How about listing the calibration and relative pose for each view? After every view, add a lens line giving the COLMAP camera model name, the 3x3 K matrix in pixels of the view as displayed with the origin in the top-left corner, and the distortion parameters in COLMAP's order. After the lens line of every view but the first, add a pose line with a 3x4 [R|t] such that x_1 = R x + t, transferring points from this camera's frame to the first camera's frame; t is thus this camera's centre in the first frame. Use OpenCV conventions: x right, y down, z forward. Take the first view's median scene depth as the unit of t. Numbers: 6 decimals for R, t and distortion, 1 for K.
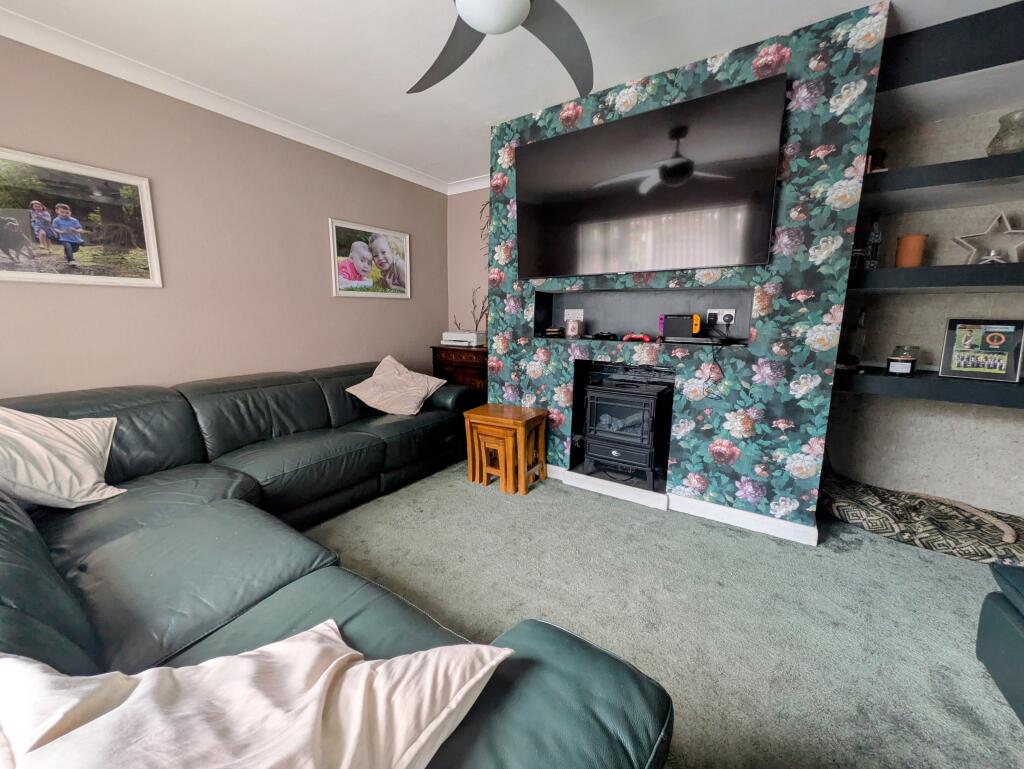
lens RADIAL K [[405.1, 0, 510.3], [0, 405.1, 384.7], [0, 0, 1]] dist [-0.000717, -0.000525]
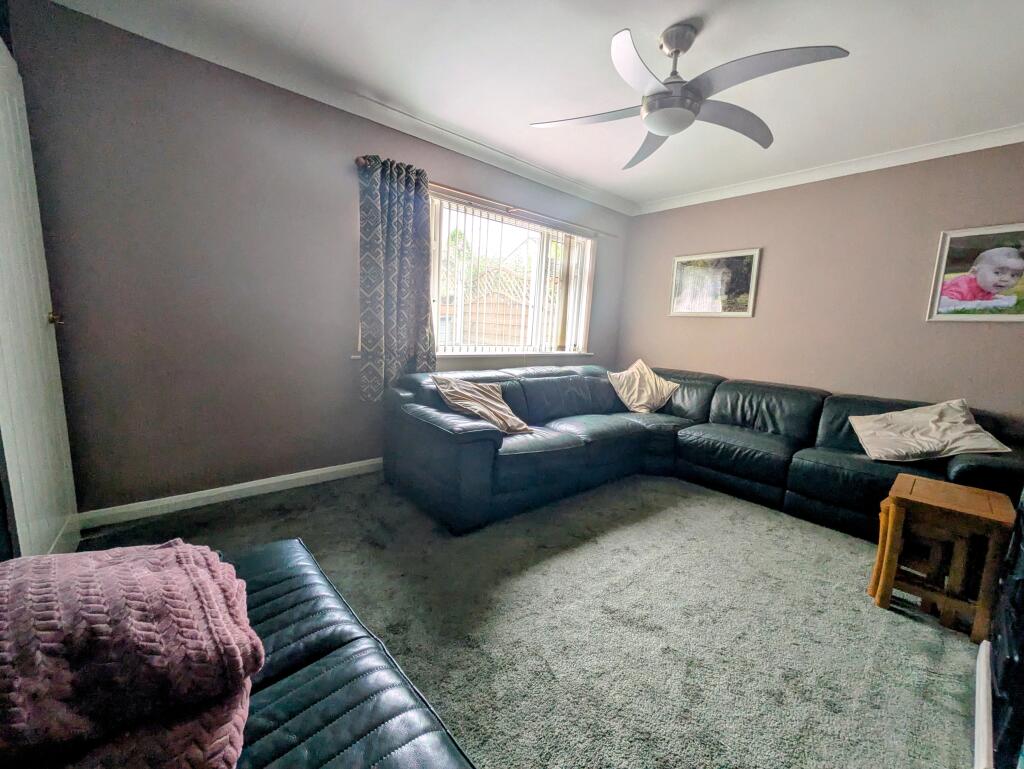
lens RADIAL K [[405.1, 0, 510.3], [0, 405.1, 384.7], [0, 0, 1]] dist [-0.000717, -0.000525]
pose [[-0.256255, 0.126179, -0.958338, 0.733143], [-0.208626, 0.960855, 0.182296, -0.070499], [0.943827, 0.246649, -0.219899, 0.451415]]
